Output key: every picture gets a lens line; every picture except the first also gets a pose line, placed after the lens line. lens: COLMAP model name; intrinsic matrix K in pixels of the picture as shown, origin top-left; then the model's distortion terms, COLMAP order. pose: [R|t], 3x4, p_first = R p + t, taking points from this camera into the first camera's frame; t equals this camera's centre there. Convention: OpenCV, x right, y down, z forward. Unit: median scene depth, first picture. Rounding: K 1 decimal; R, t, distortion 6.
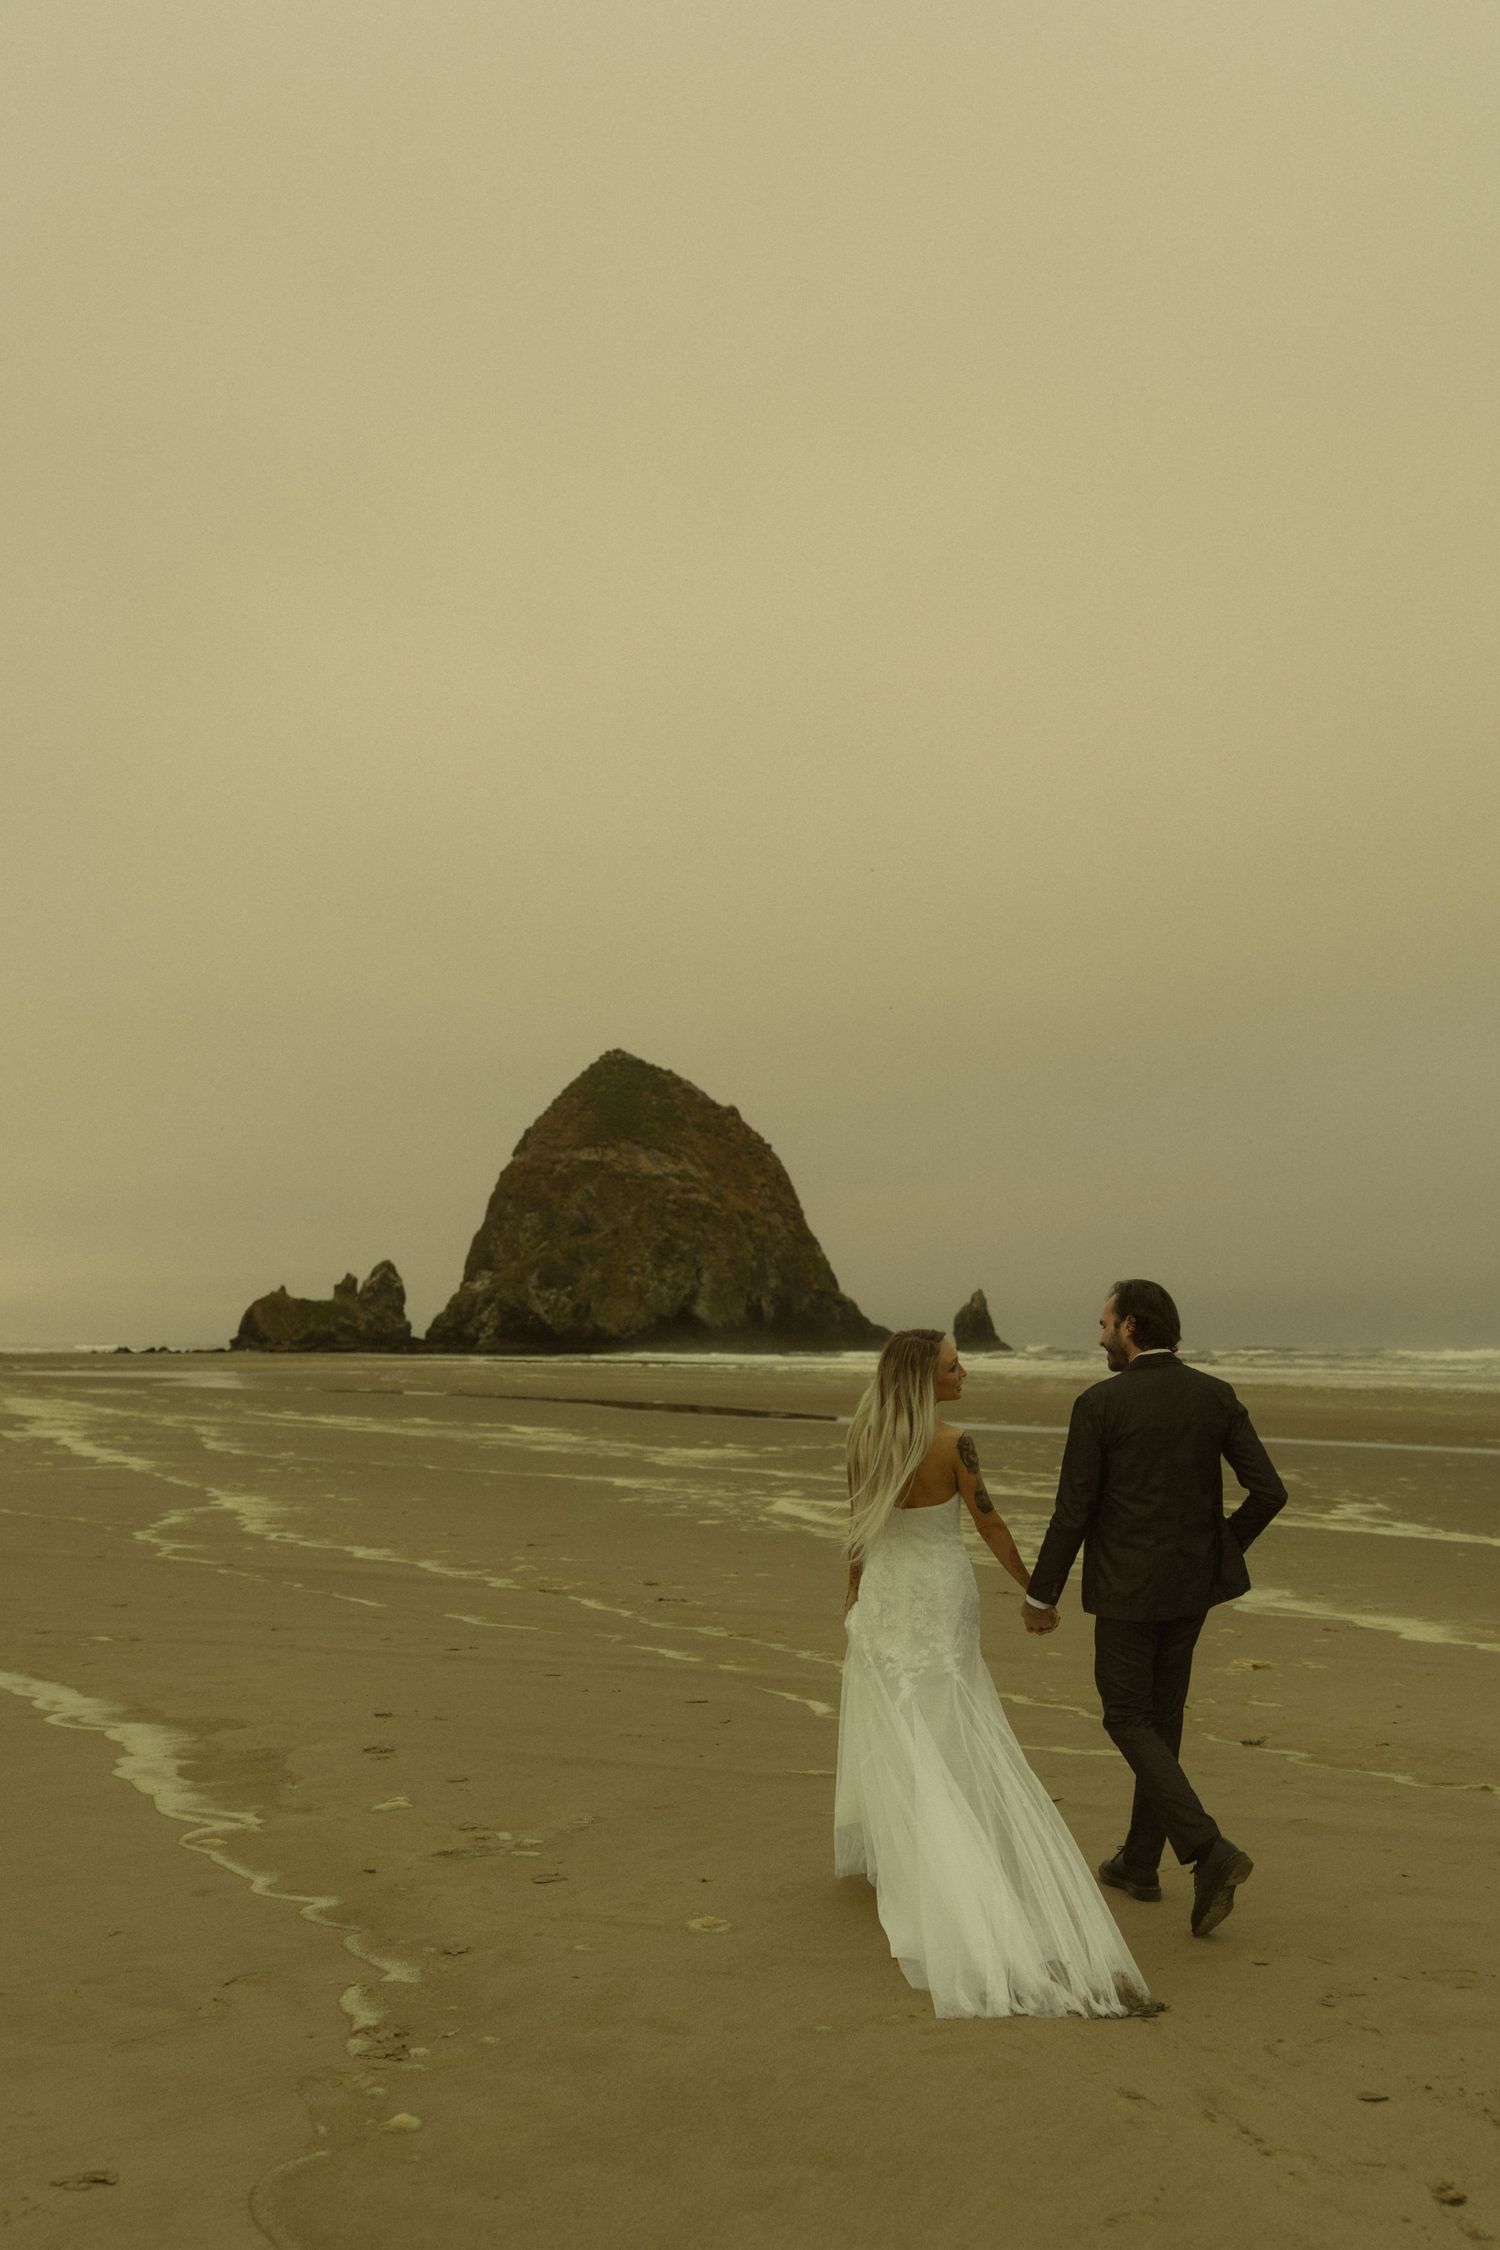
lens RADIAL K [[2189.9, 0, 750.0], [0, 2189.9, 1125.0], [0, 0, 1]] dist [0.055306, -0.003190]
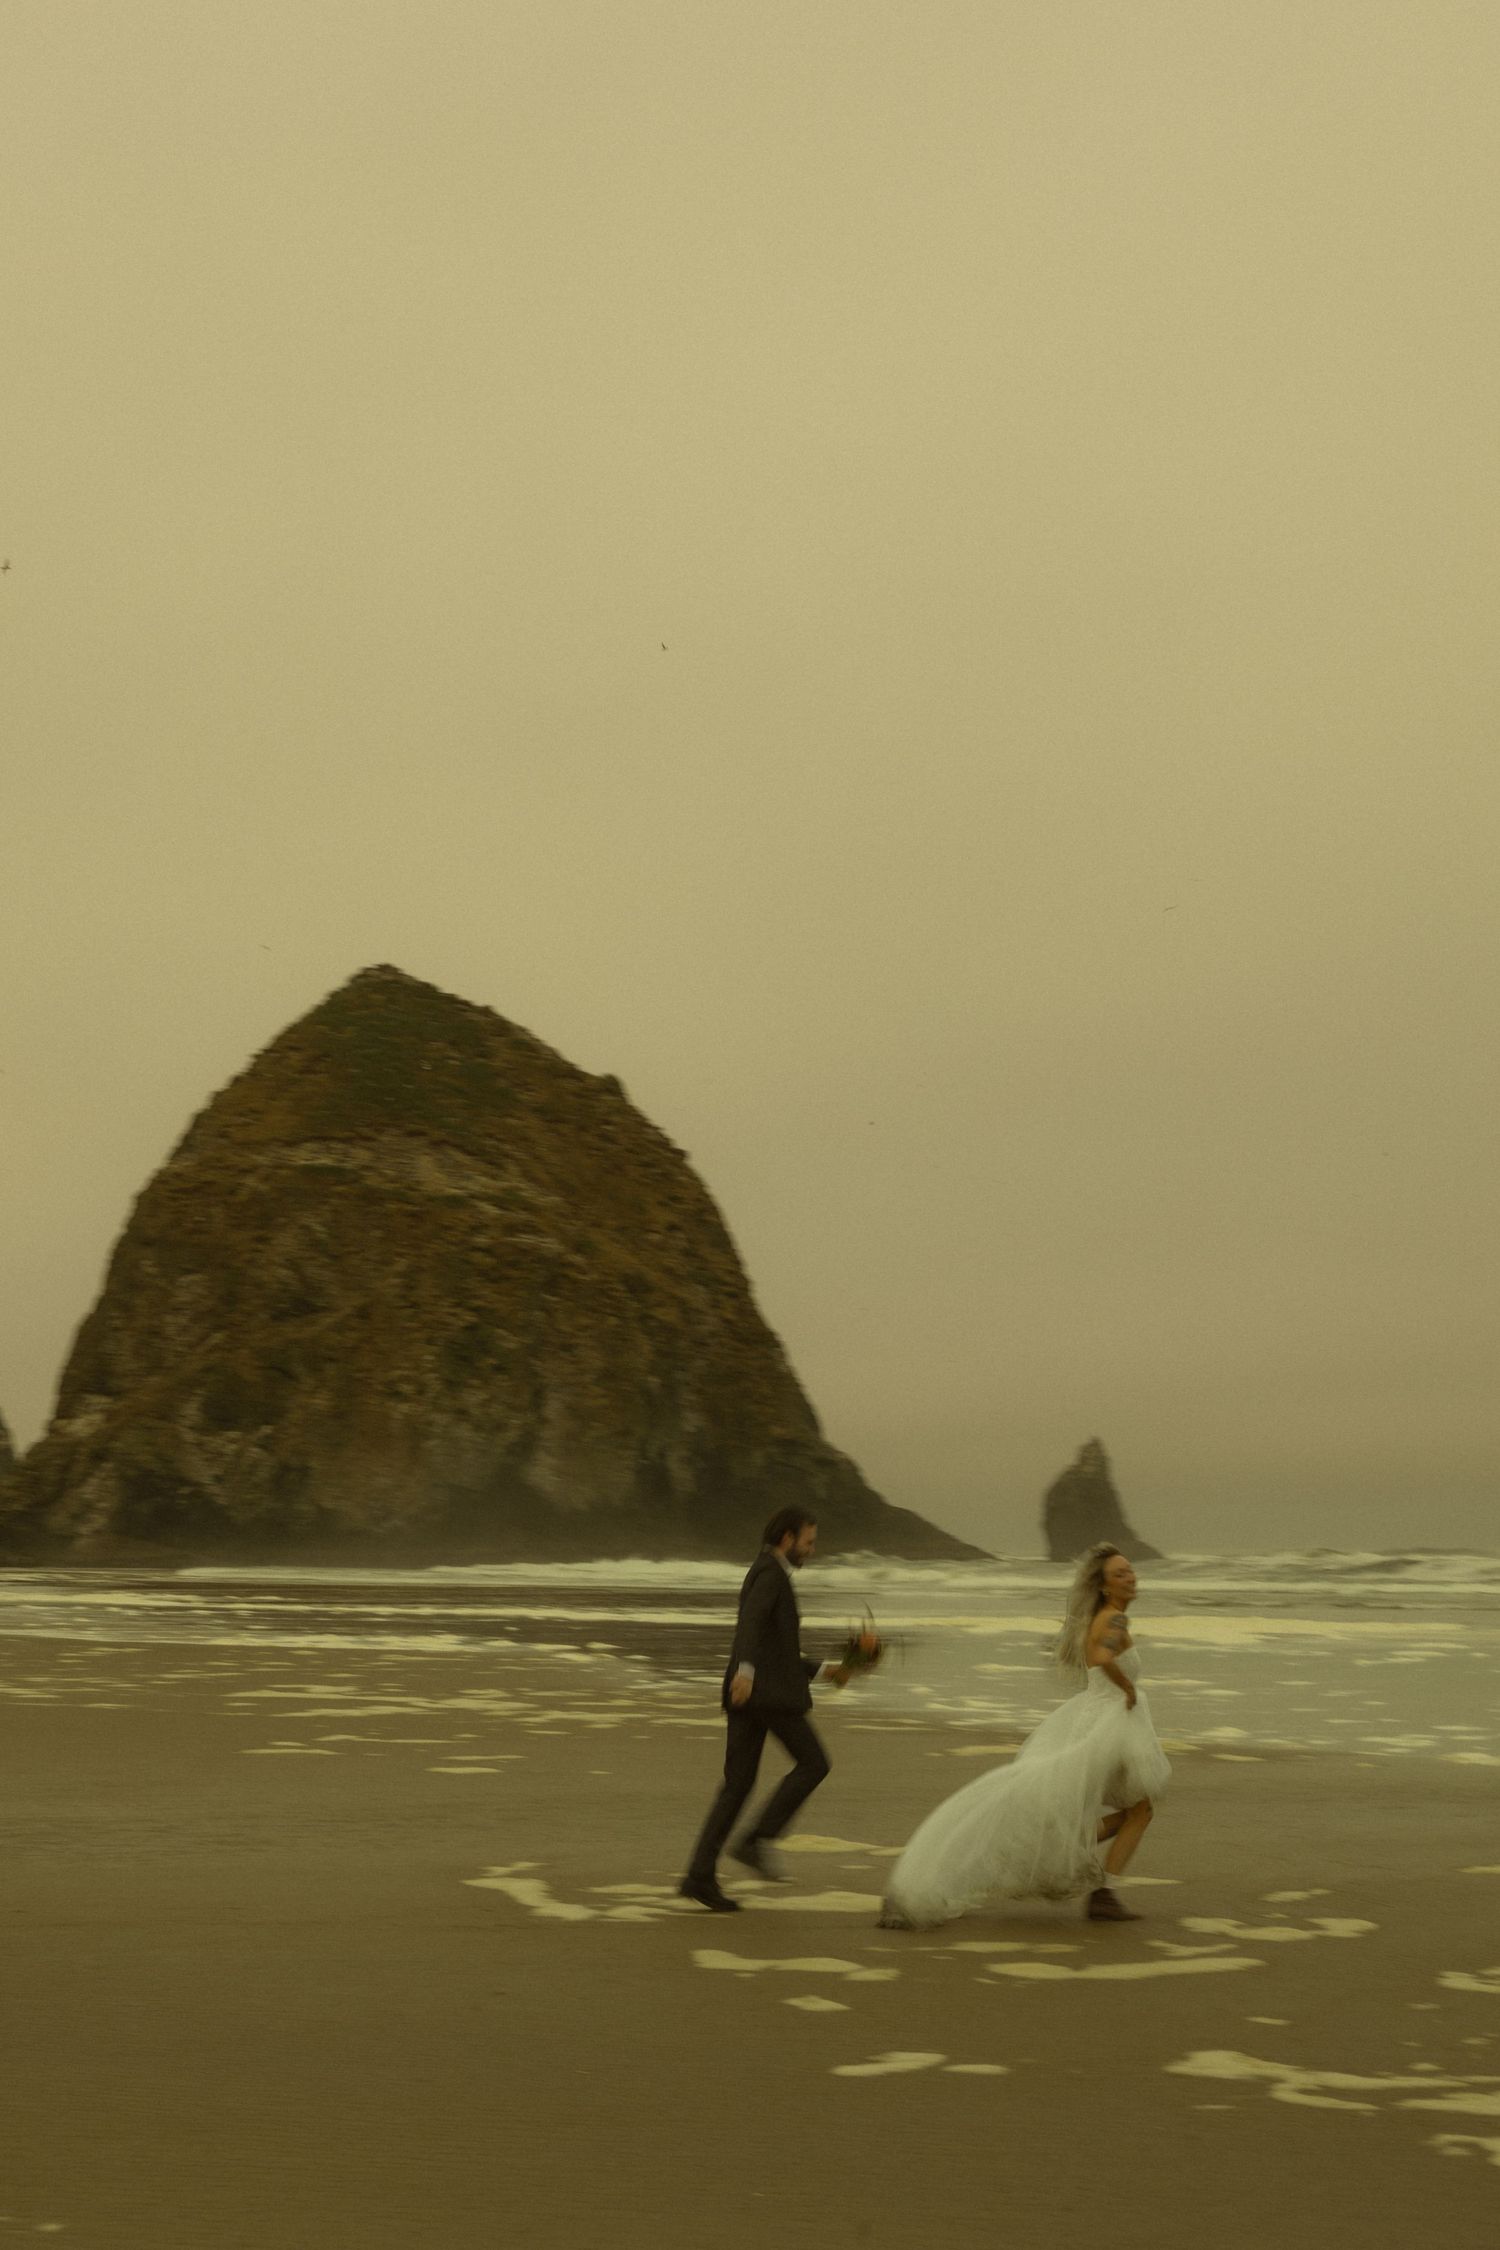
lens RADIAL K [[2817.0, 0, 750.0], [0, 2817.0, 1125.0], [0, 0, 1]] dist [-0.008113, 0.035538]
pose [[0.999246, 0.001517, 0.038784, -0.001030], [0.000503, 0.998646, -0.052015, 0.039332], [-0.038810, 0.051995, 0.997893, 0.372450]]
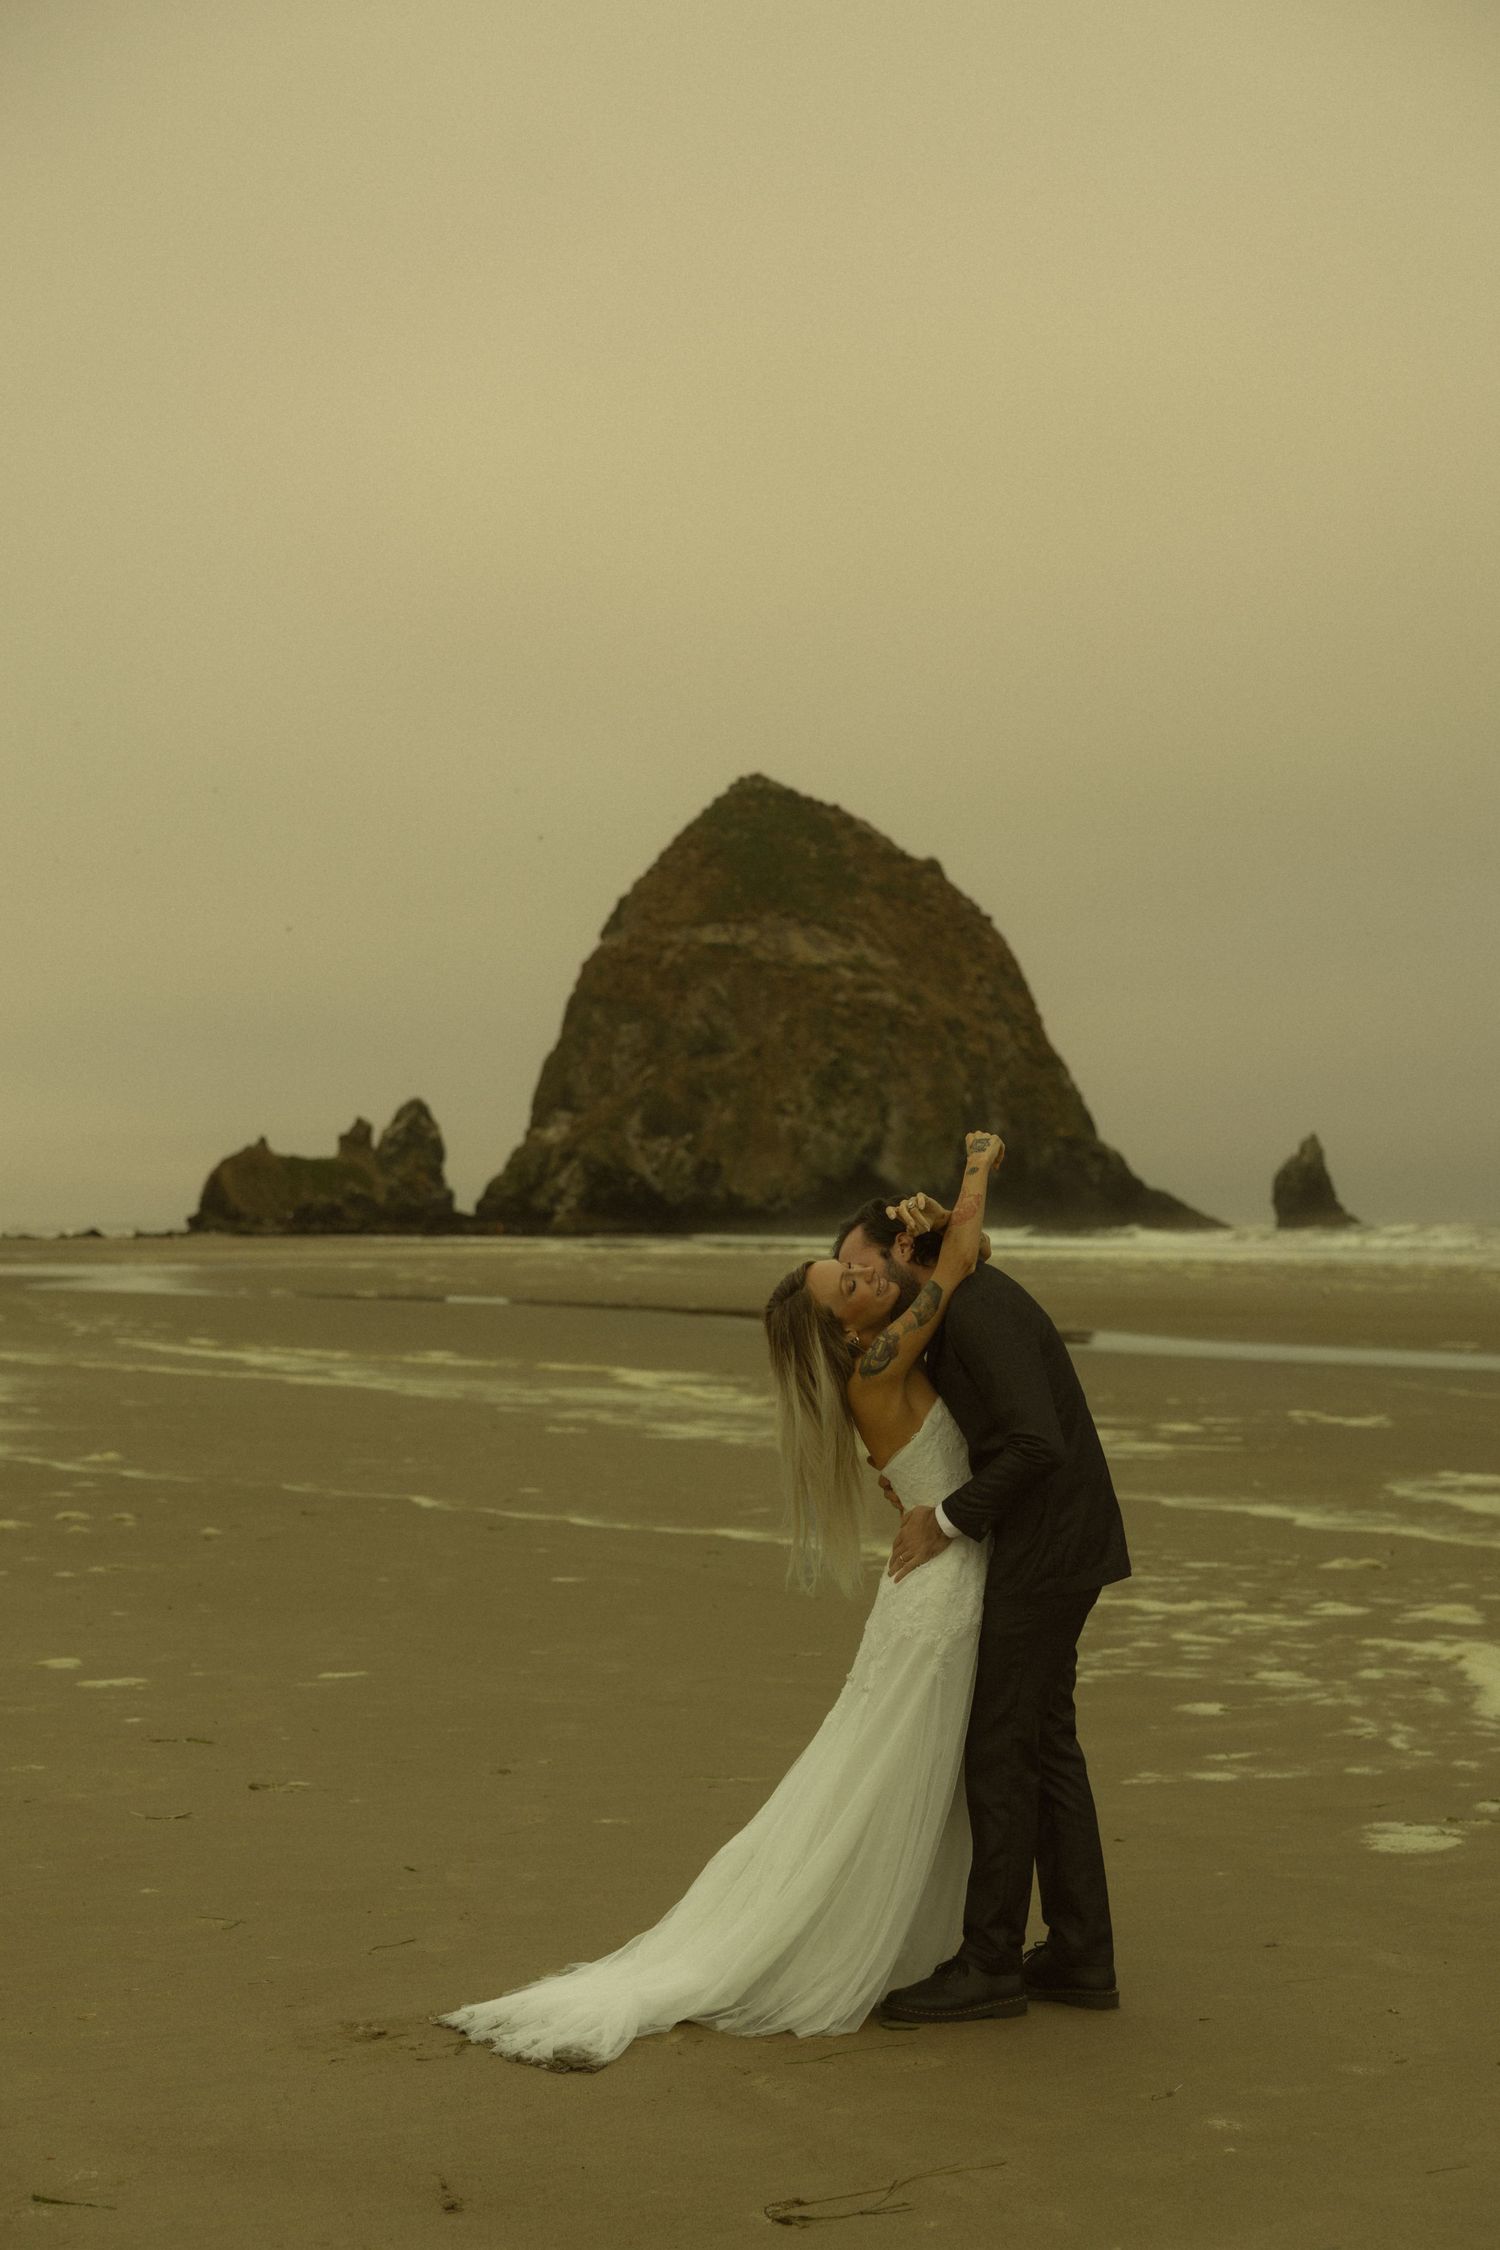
lens RADIAL K [[3227.9, 0, 750.0], [0, 3227.9, 1125.0], [0, 0, 1]] dist [-0.004260, -0.002047]
pose [[0.998041, -0.008926, -0.061916, -0.003527], [0.013235, 0.997492, 0.069532, 0.003352], [0.061140, -0.070216, 0.995656, 0.030340]]
